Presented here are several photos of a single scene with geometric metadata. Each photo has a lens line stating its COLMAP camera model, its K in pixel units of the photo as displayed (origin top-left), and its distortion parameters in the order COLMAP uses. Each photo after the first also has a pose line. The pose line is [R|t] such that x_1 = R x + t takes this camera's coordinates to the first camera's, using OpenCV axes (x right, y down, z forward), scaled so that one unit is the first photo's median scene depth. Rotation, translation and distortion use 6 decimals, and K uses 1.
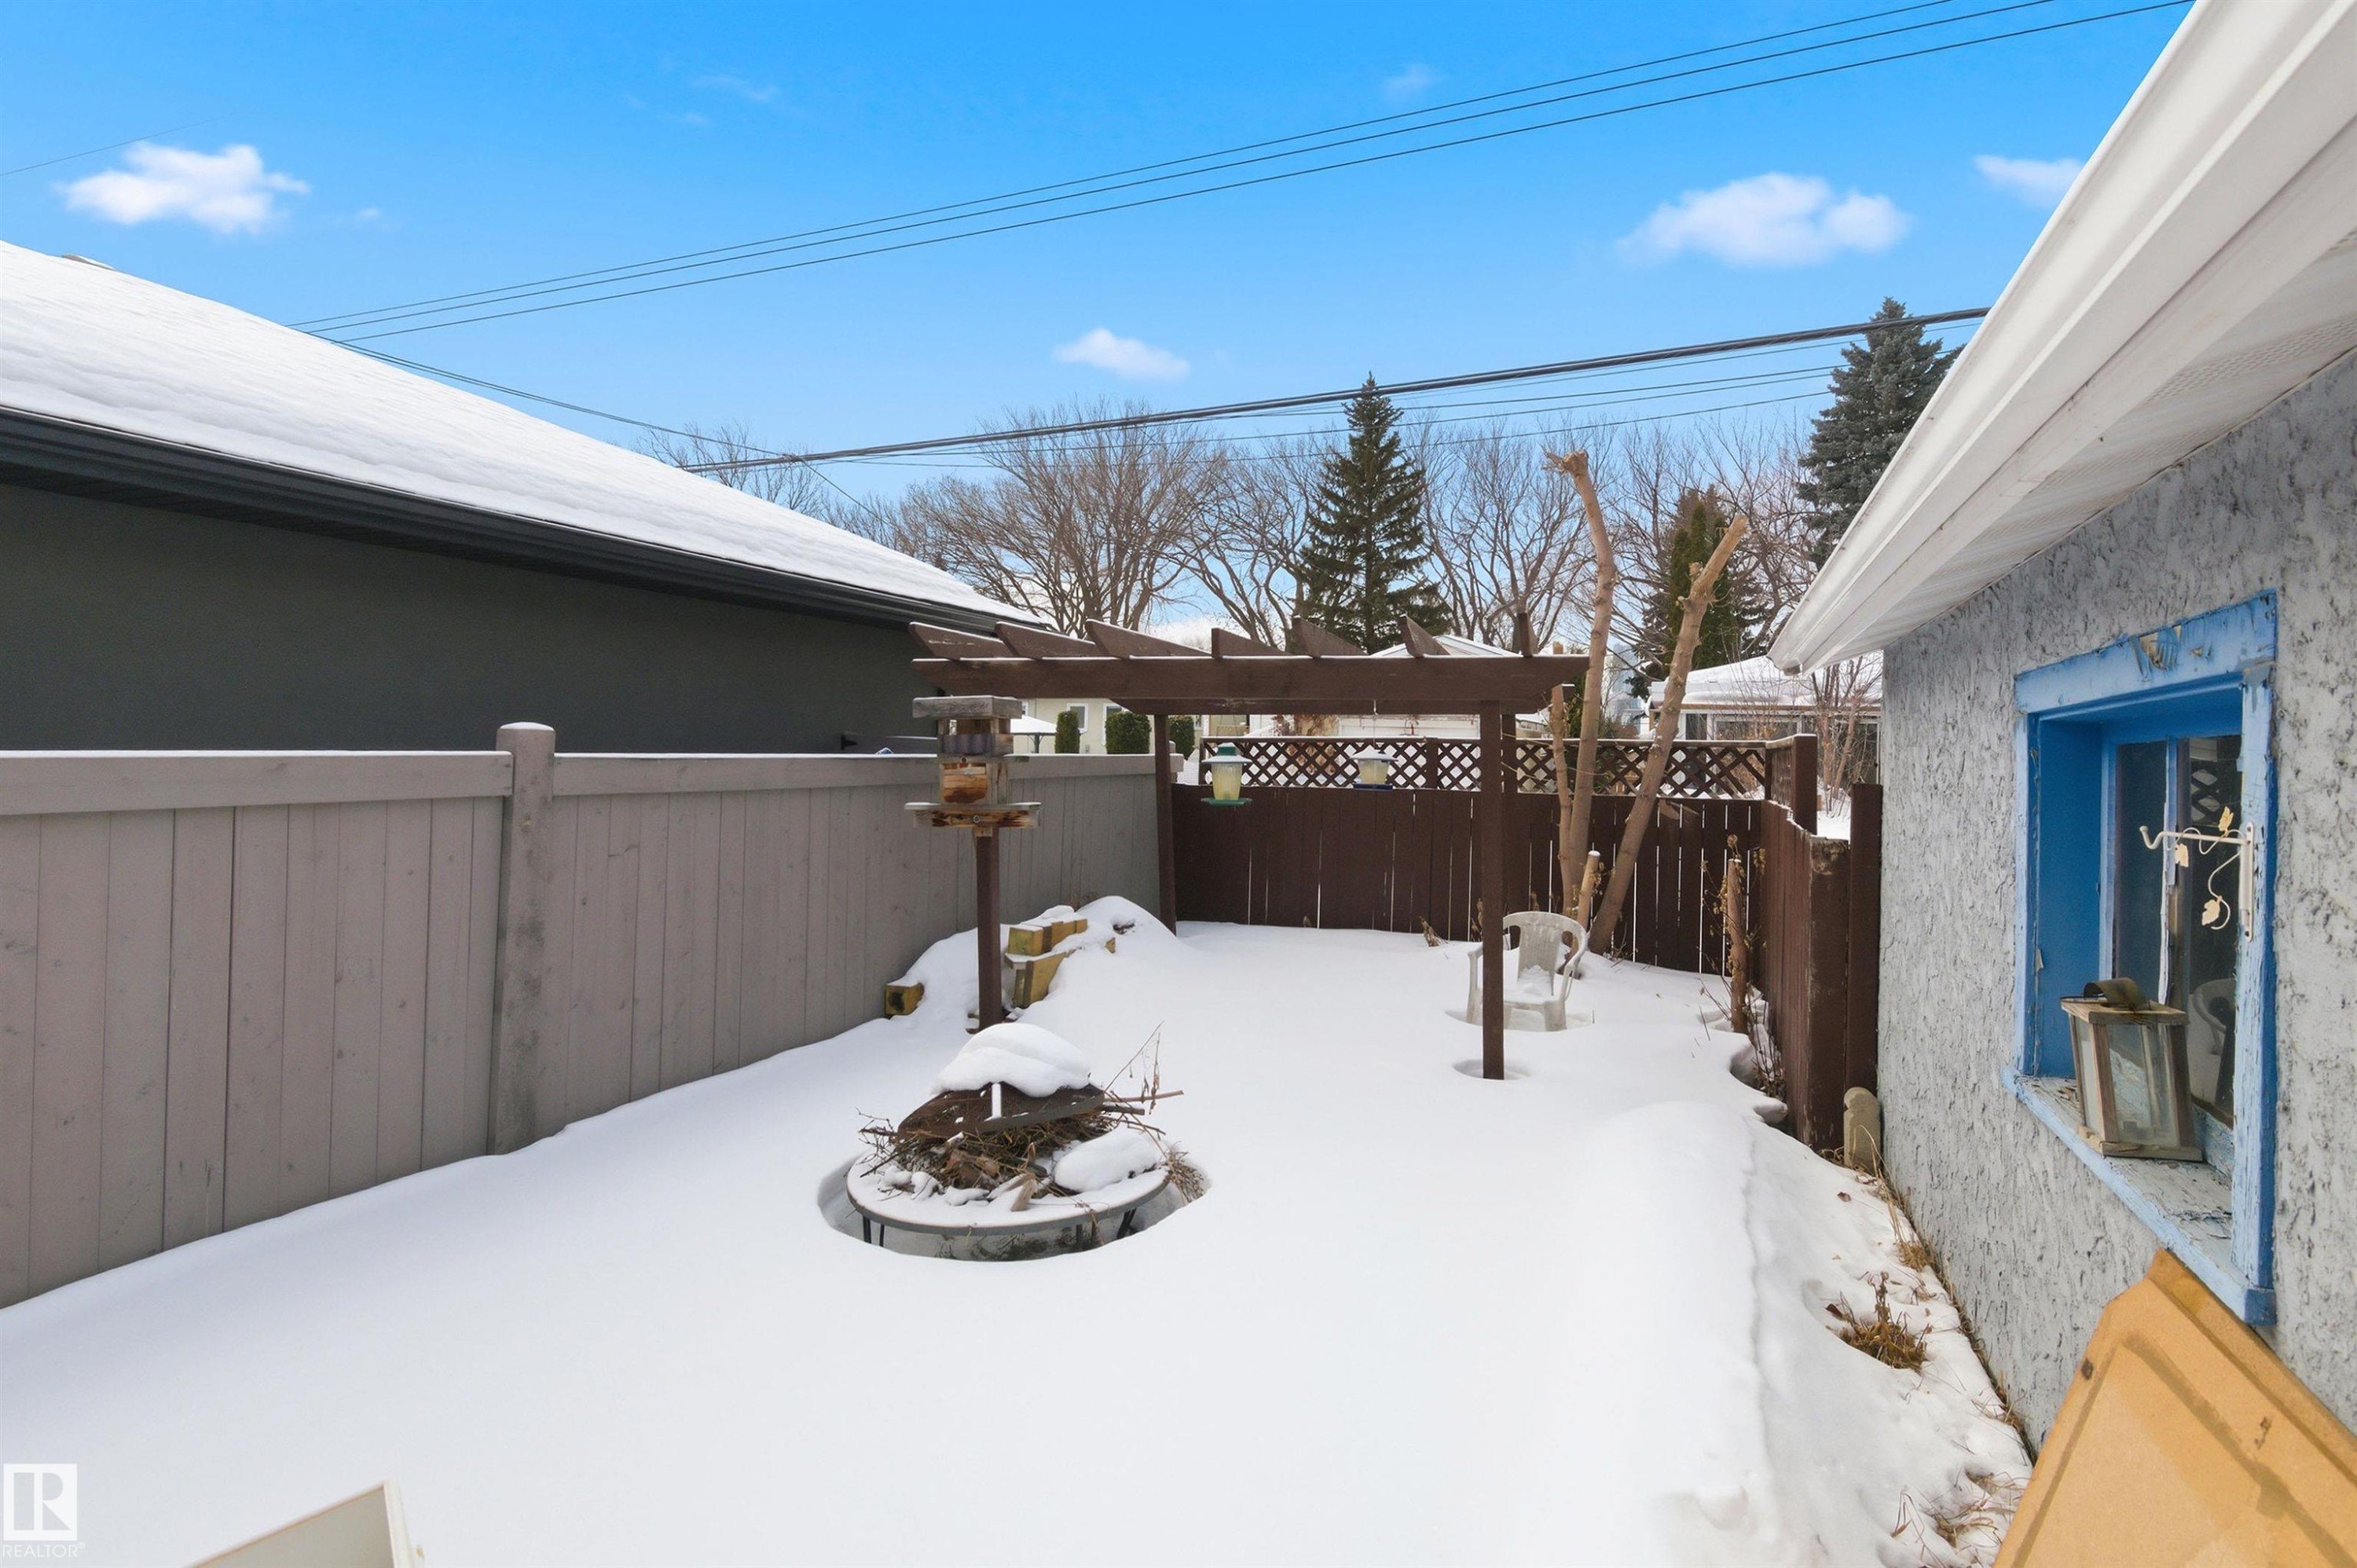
lens RADIAL K [[1161.1, 0, 1184.4], [0, 1161.1, 728.0], [0, 0, 1]] dist [-0.002523, -0.000664]
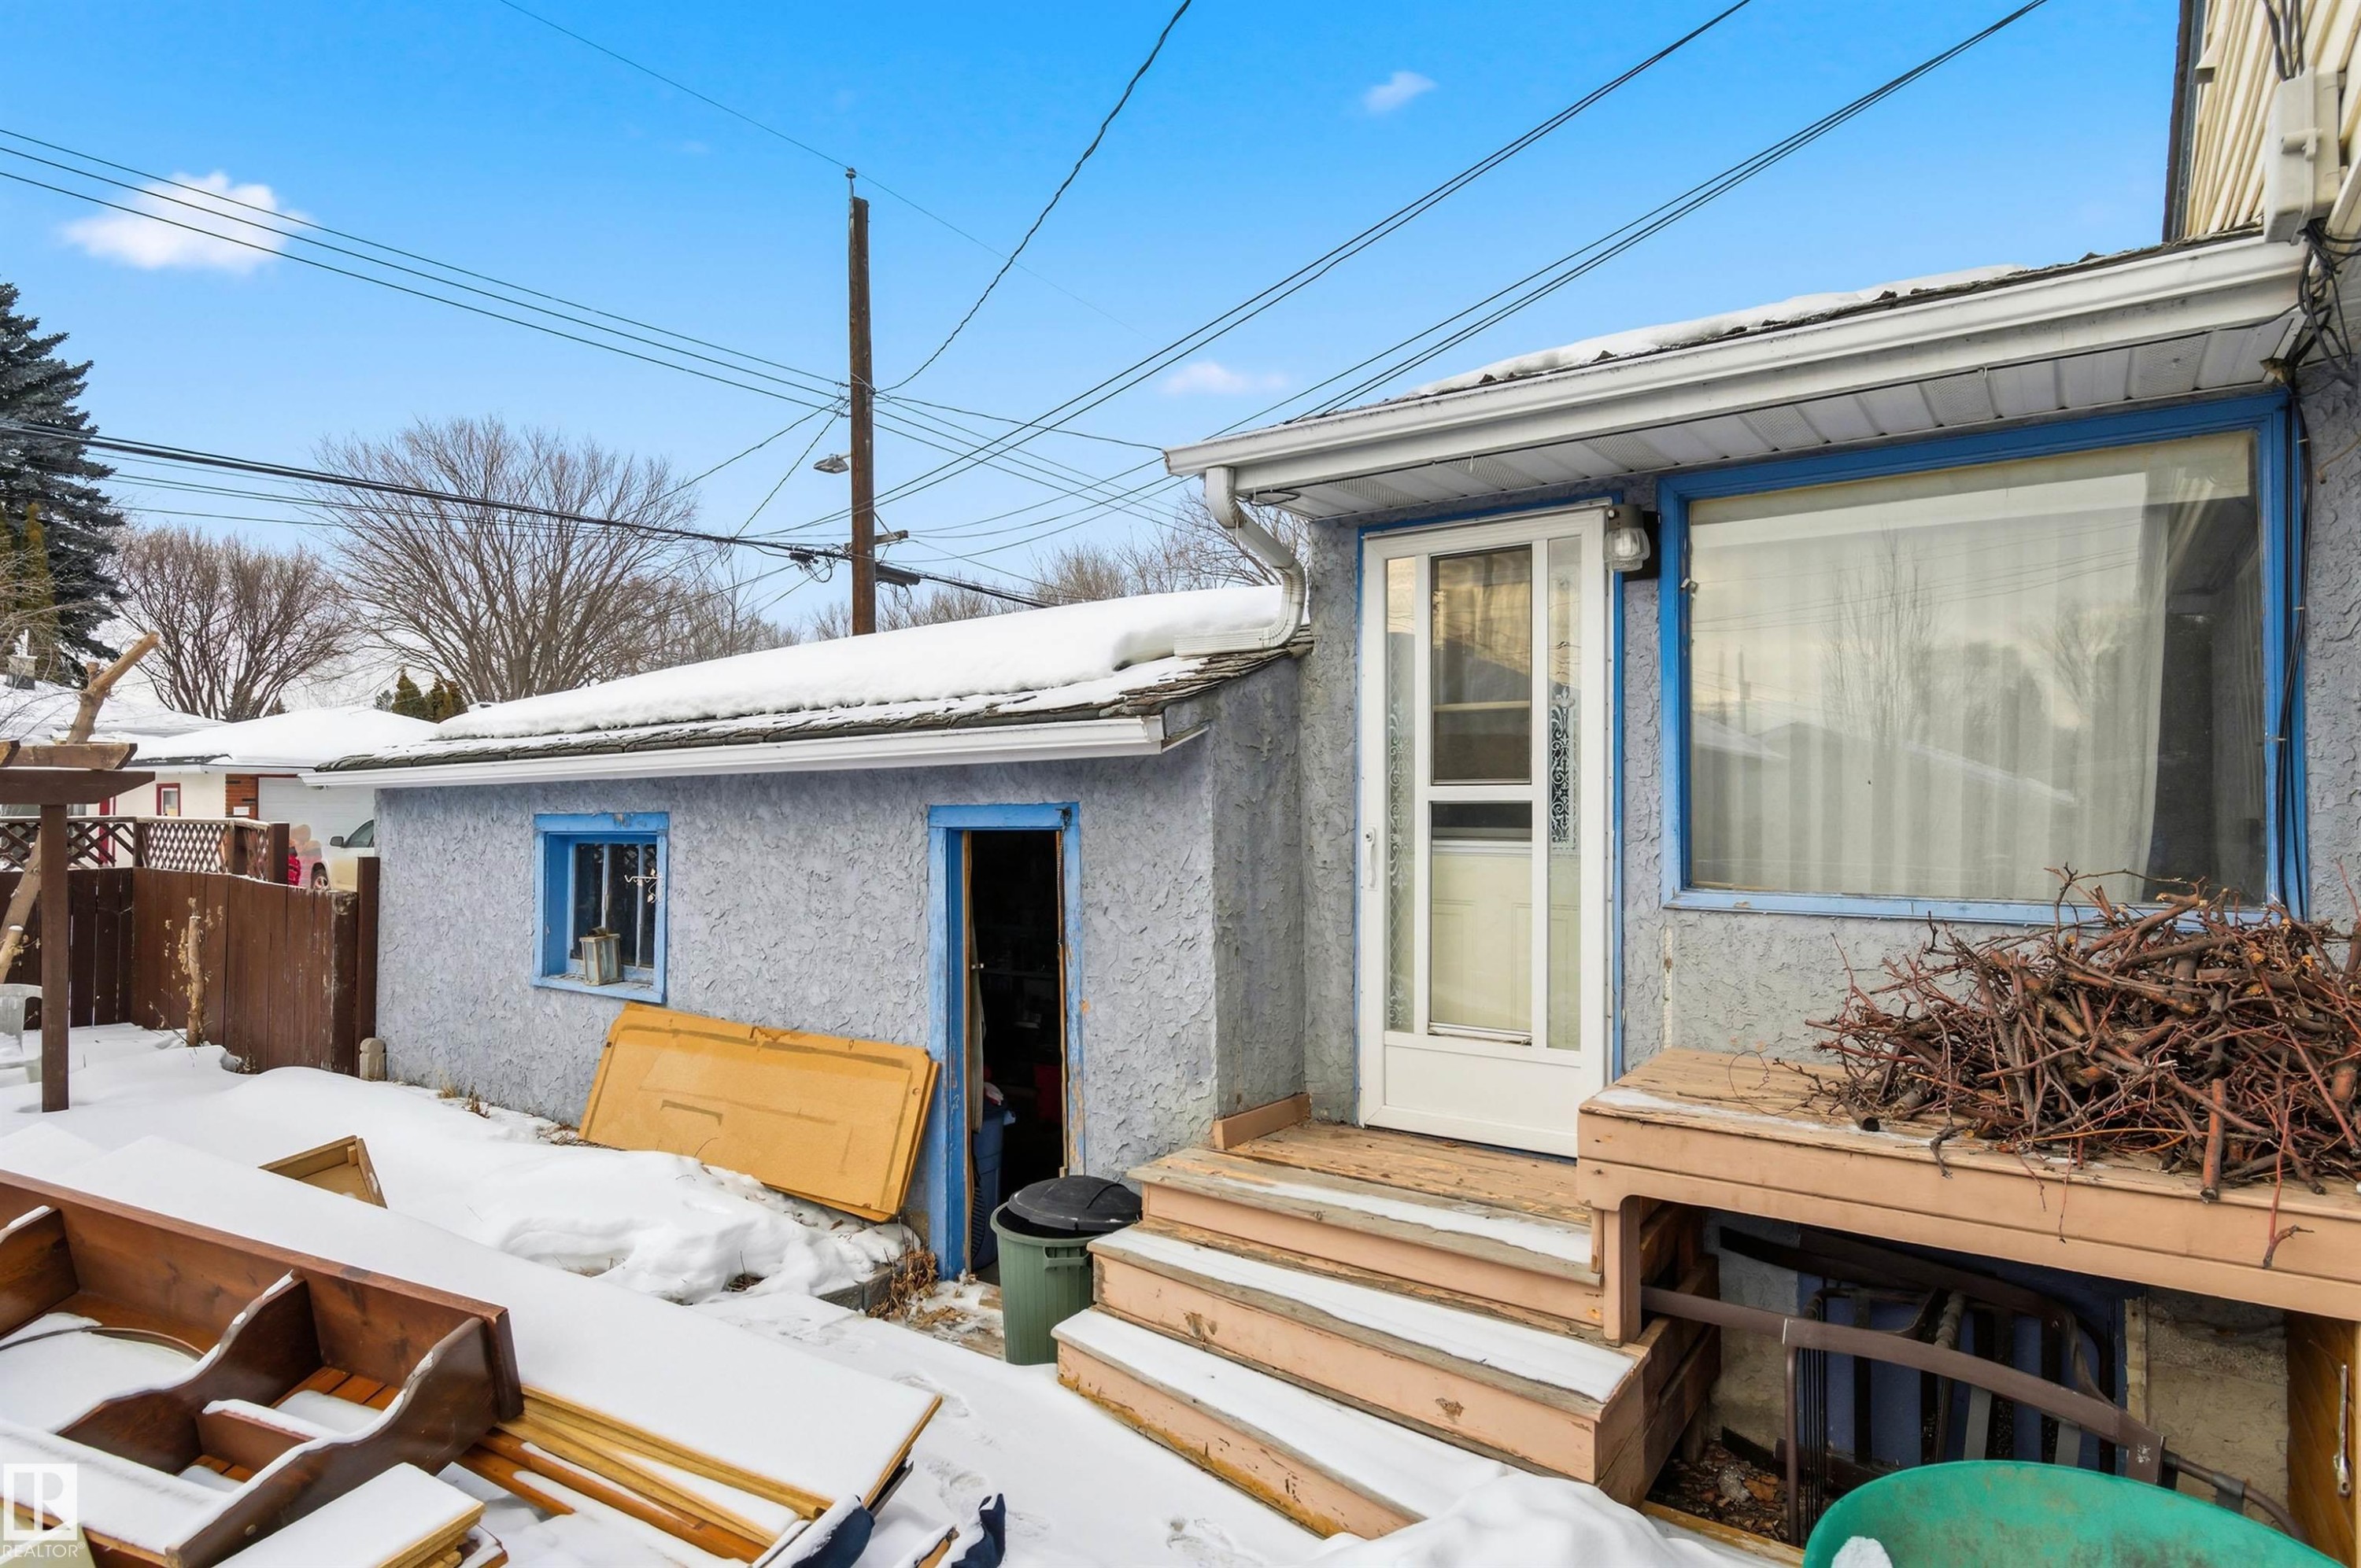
lens RADIAL K [[1278.5, 0, 1180.5], [0, 1278.5, 784.0], [0, 0, 1]] dist [0.001175, -0.003445]
pose [[0.217397, -0.013523, 0.975990, -0.155333], [-0.013051, 0.999774, 0.016759, -0.016766], [-0.975996, -0.016381, 0.217171, -0.086751]]
